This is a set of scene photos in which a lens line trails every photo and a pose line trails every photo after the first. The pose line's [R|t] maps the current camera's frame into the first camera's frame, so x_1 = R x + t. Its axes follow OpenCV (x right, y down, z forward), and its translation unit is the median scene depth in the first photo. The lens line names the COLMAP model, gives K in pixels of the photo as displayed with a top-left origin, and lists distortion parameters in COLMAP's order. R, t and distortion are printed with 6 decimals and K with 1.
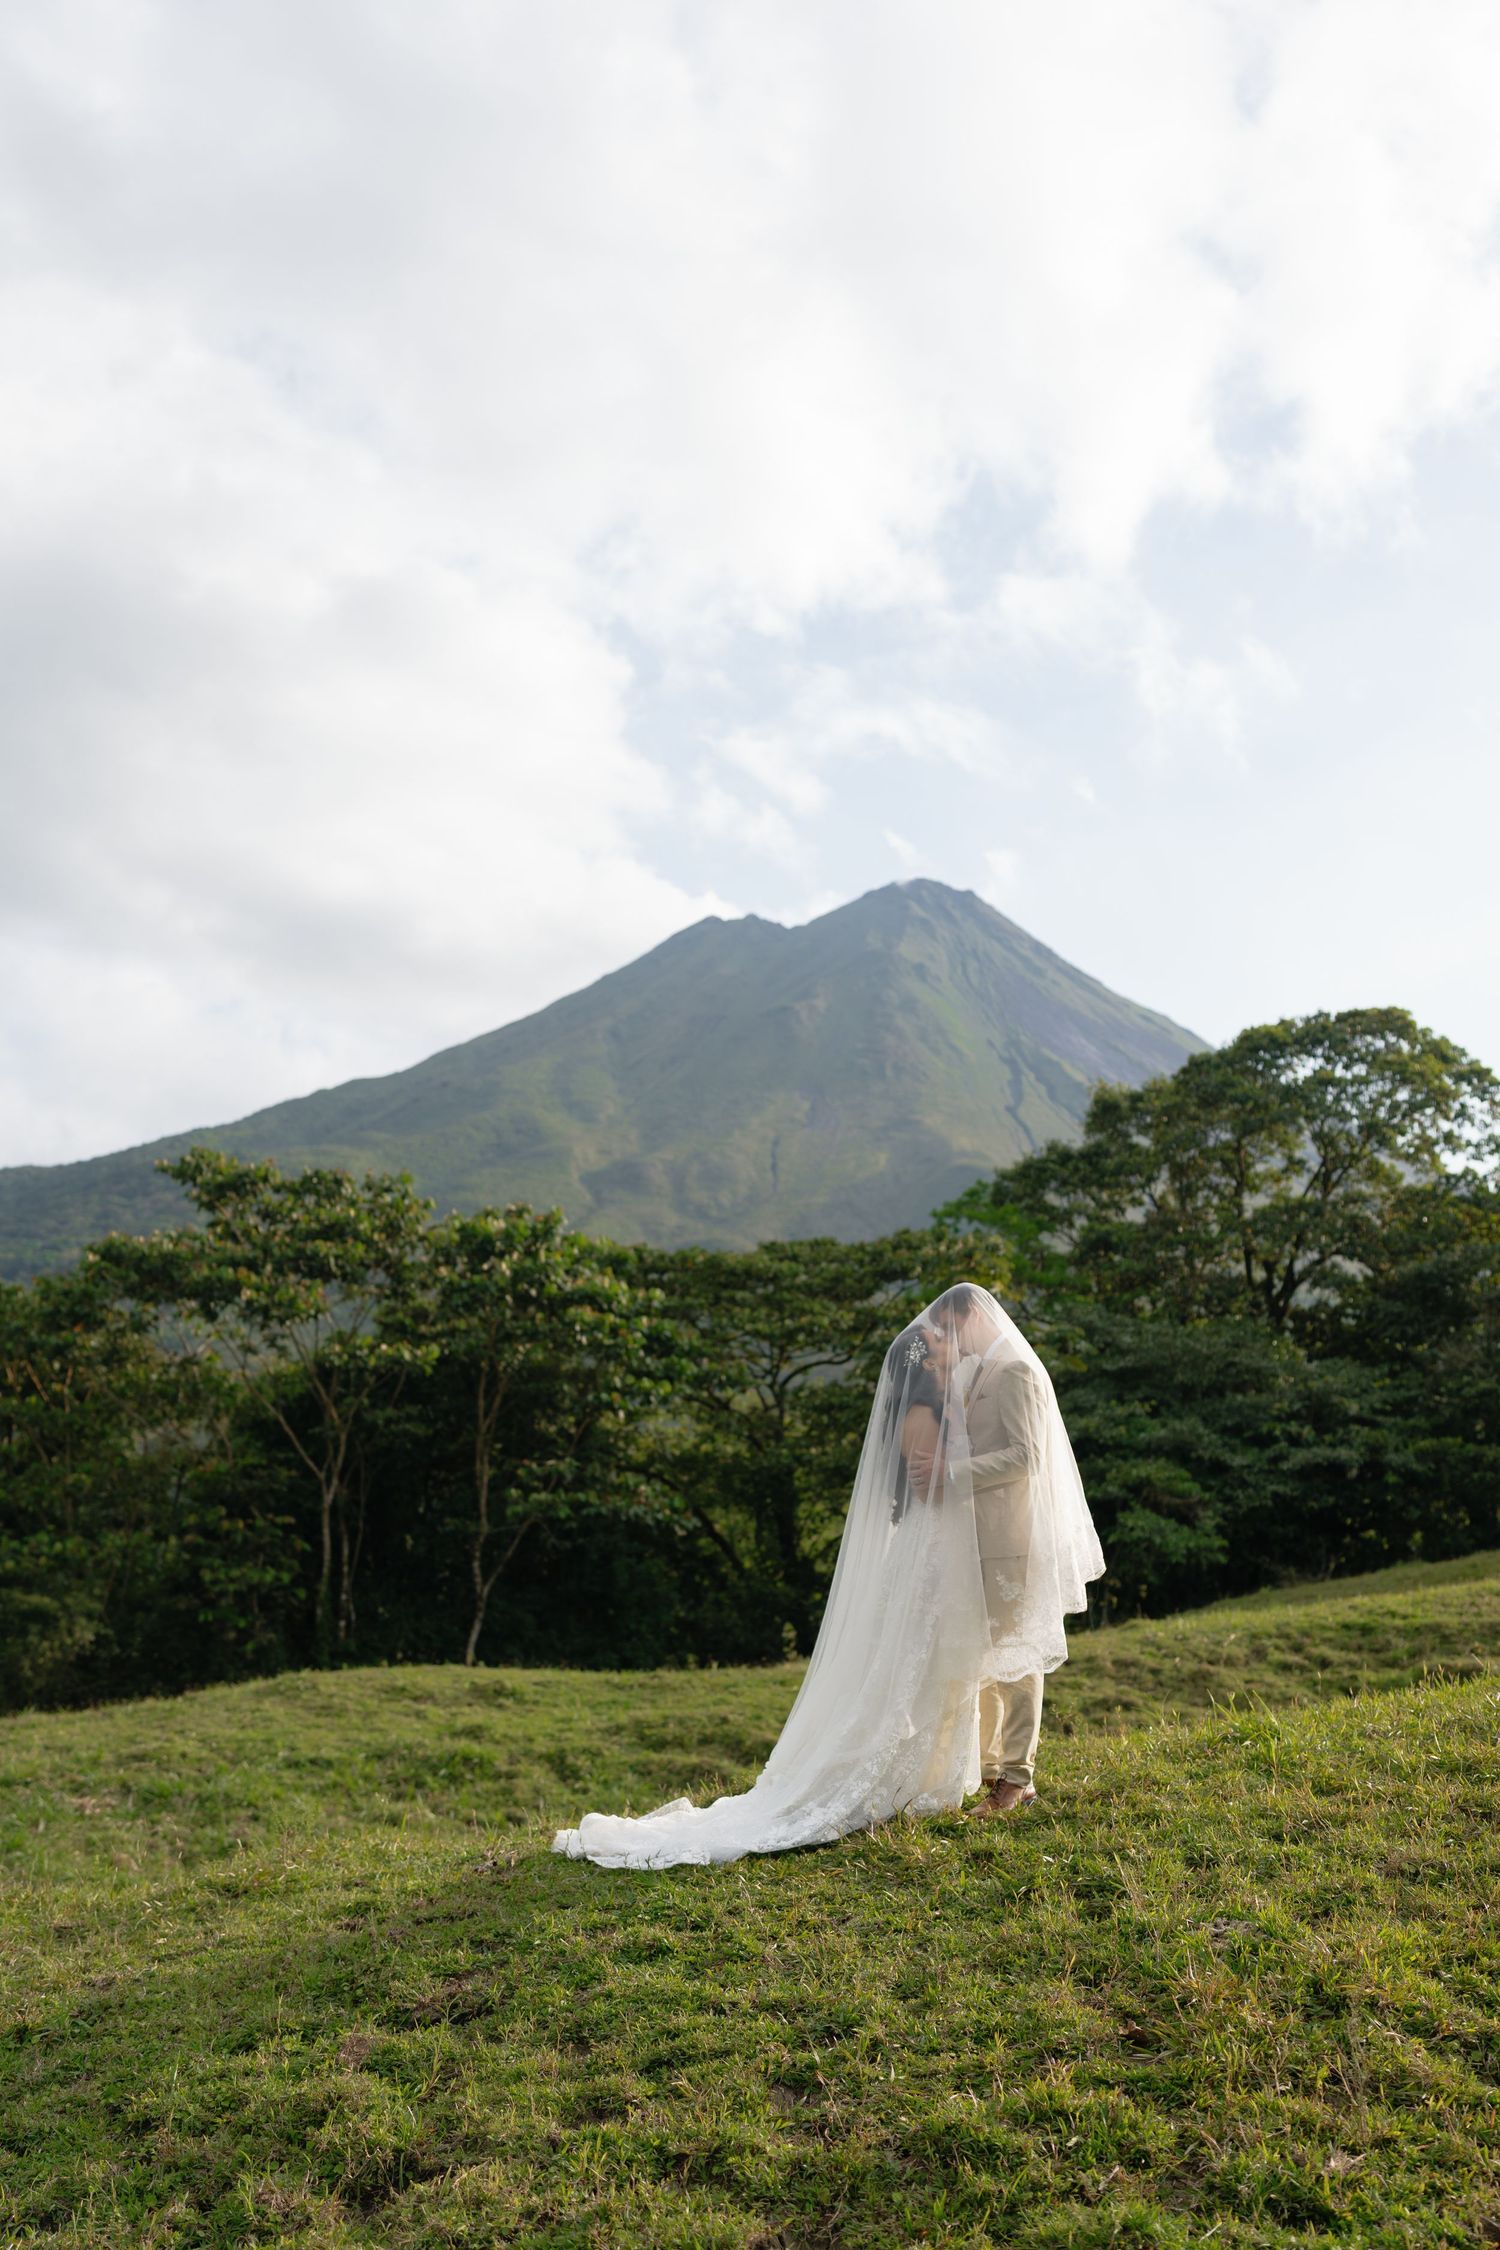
lens RADIAL K [[2166.7, 0, 748.8], [0, 2166.7, 1157.6], [0, 0, 1]] dist [-0.005018, 0.009853]
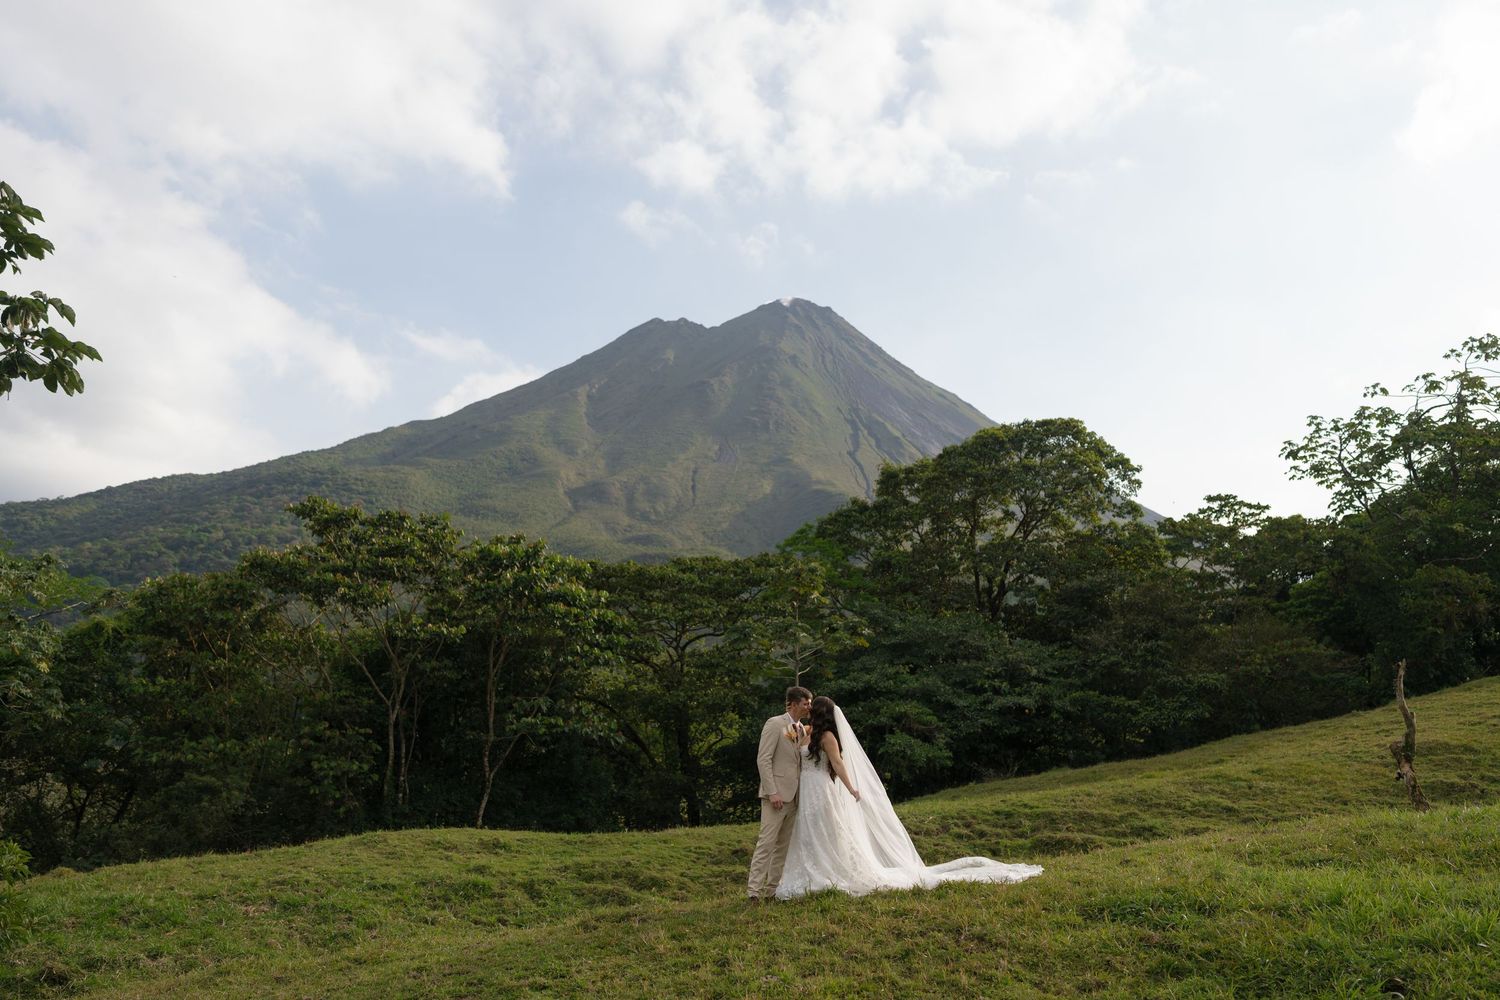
lens RADIAL K [[1442.4, 0, 754.6], [0, 1442.4, 517.7], [0, 0, 1]] dist [0.007107, -0.008733]
pose [[0.998253, 0.024806, 0.053622, 0.009950], [-0.026208, 0.999328, 0.025617, -0.022048], [-0.052951, -0.026977, 0.998233, -0.065487]]
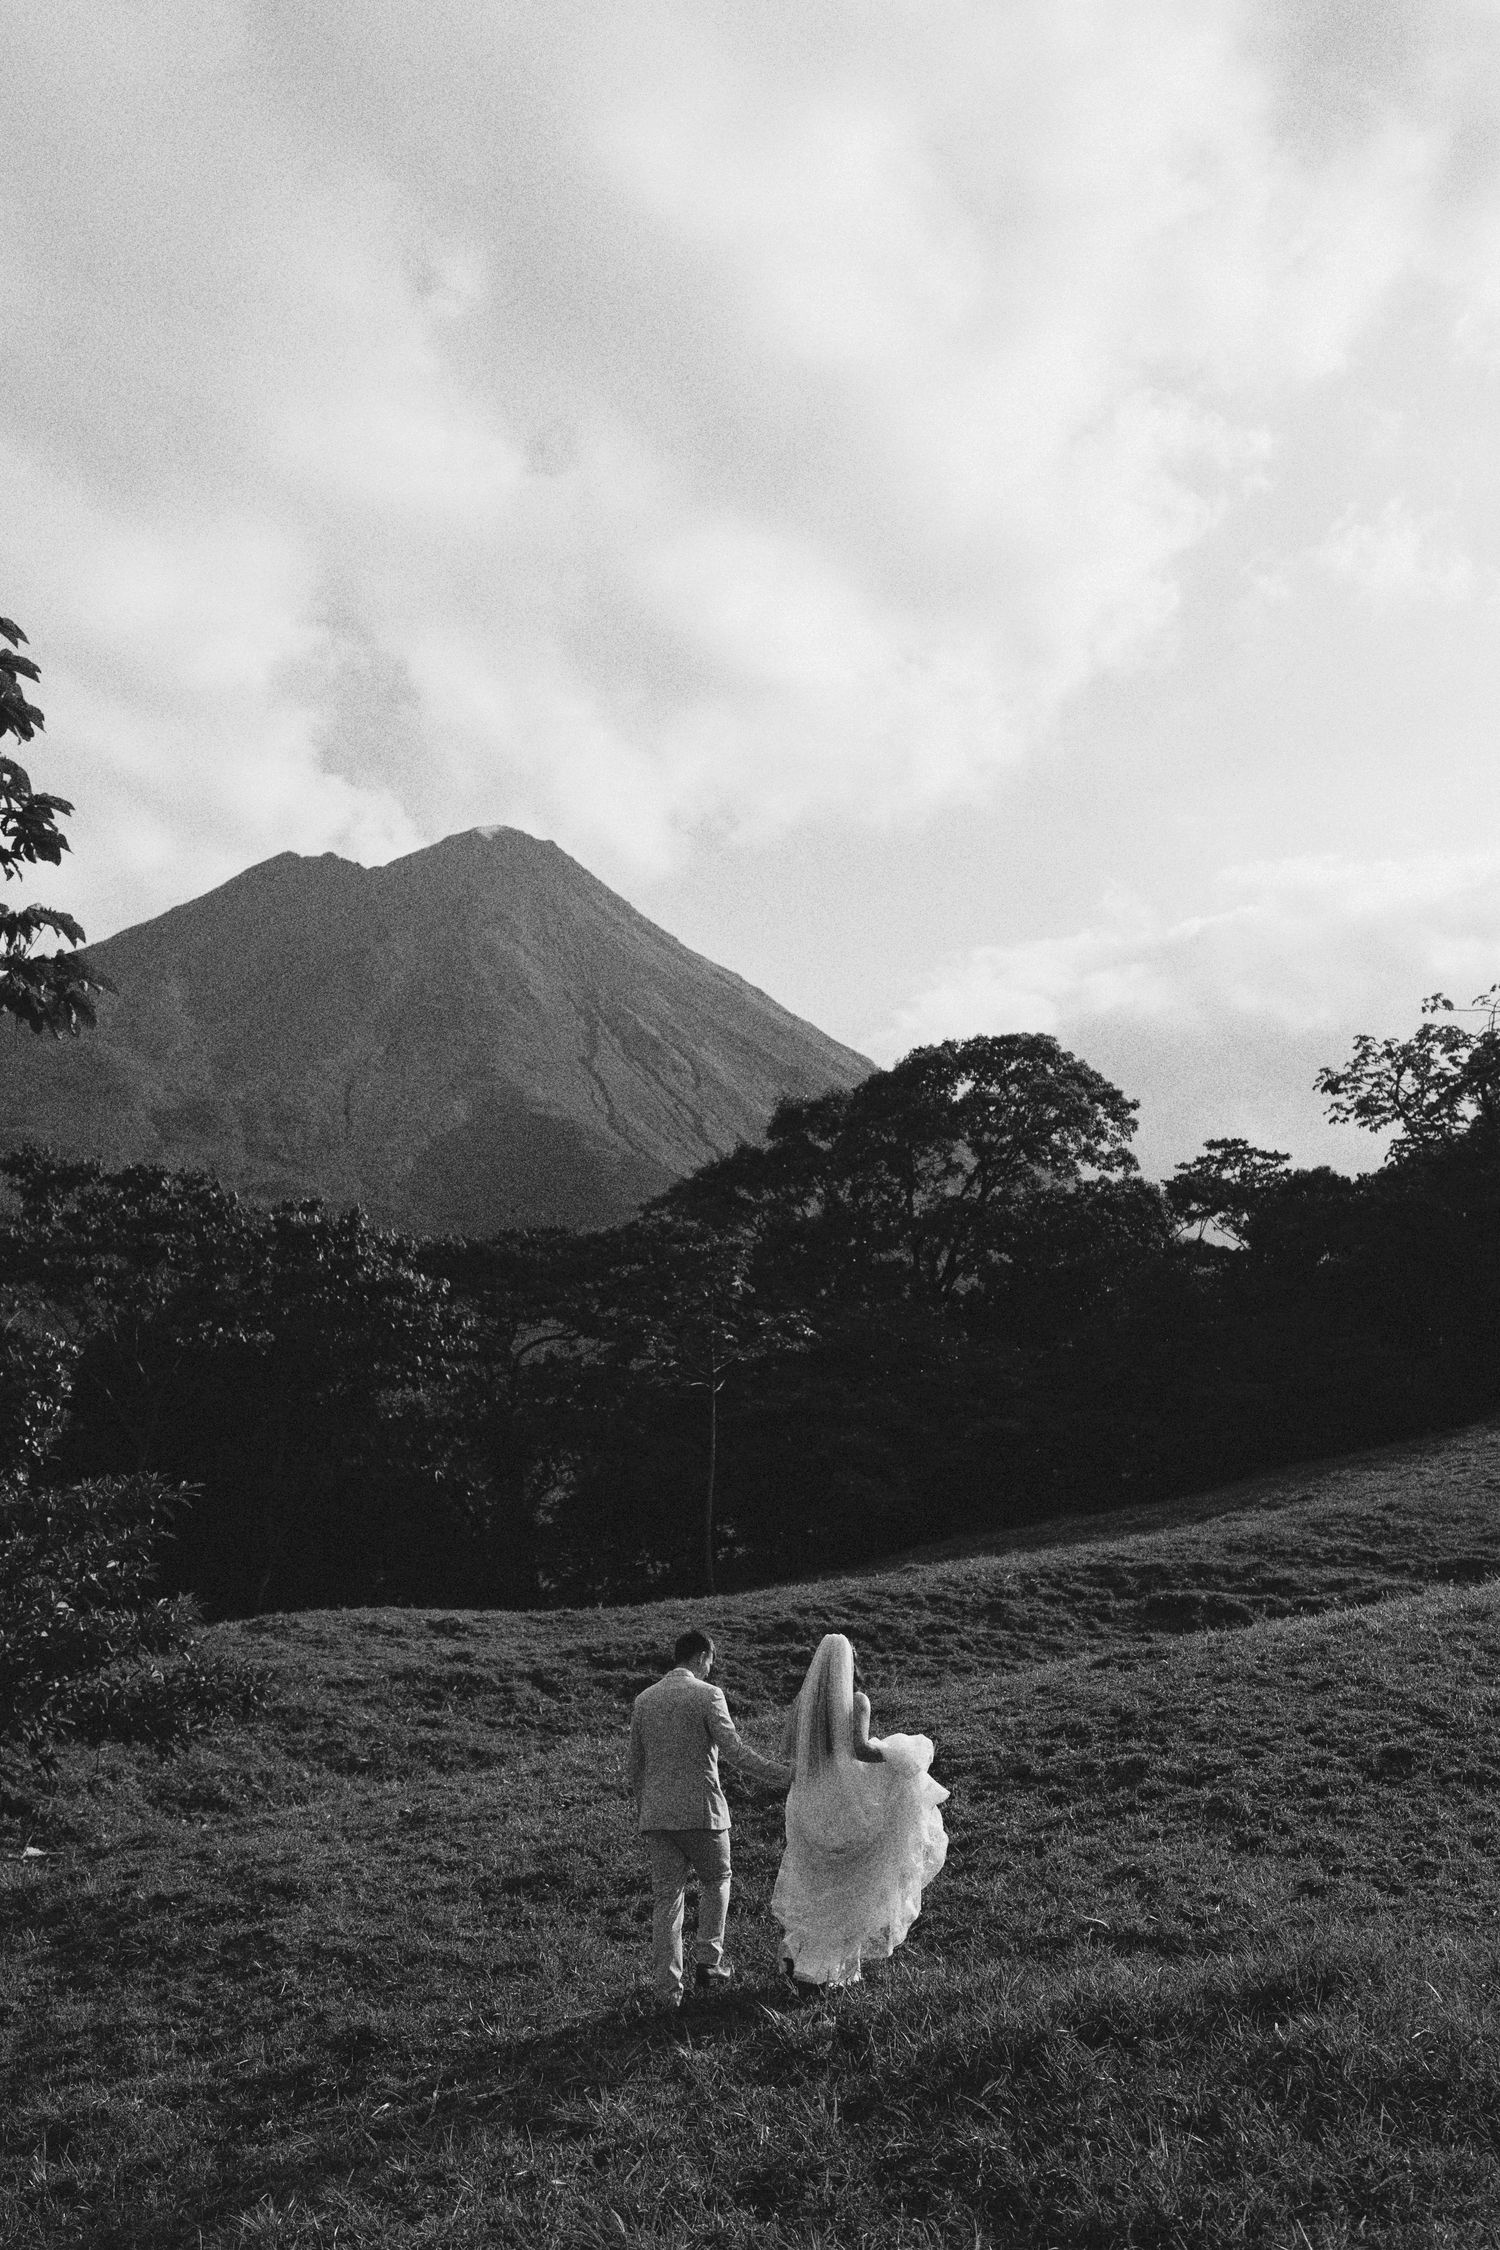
lens RADIAL K [[2166.7, 0, 748.8], [0, 2166.7, 1157.6], [0, 0, 1]] dist [-0.005018, 0.009853]
pose [[0.979140, 0.027542, 0.201313, -0.109598], [-0.032645, 0.999223, 0.022072, -0.030292], [-0.200548, -0.028184, 0.979278, -0.132716]]
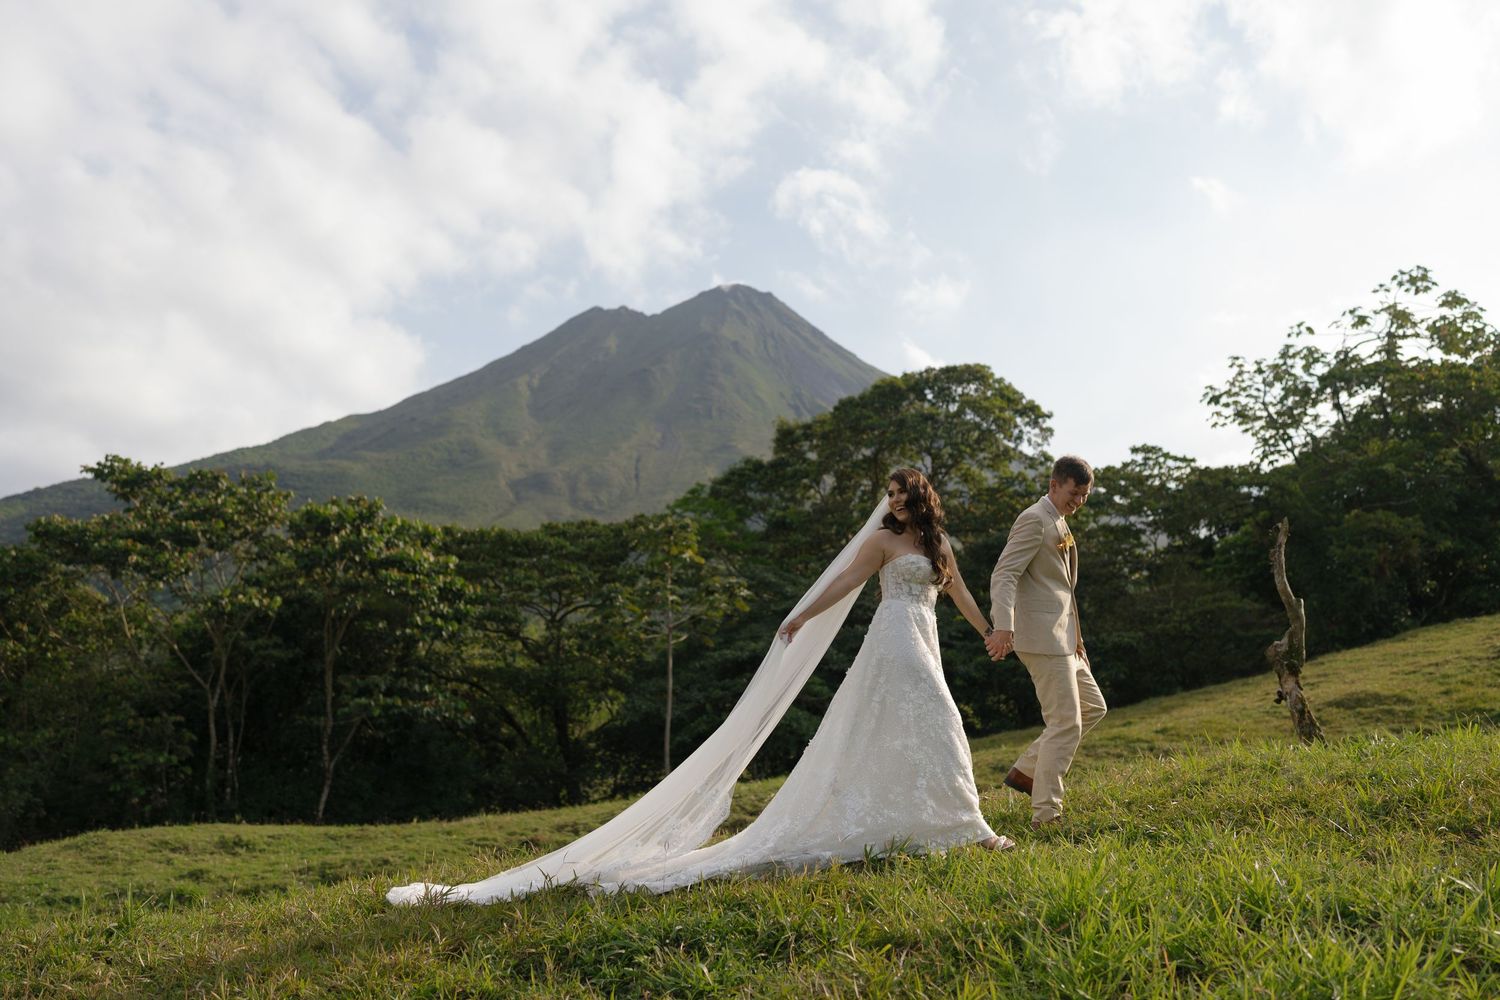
lens RADIAL K [[1439.7, 0, 757.0], [0, 1439.7, 520.3], [0, 0, 1]] dist [-0.002082, 0.017307]
pose [[0.995953, 0.001940, 0.089853, 0.069542], [-0.005037, 0.999400, 0.034256, 0.003853], [-0.089732, -0.034570, 0.995366, 0.032846]]
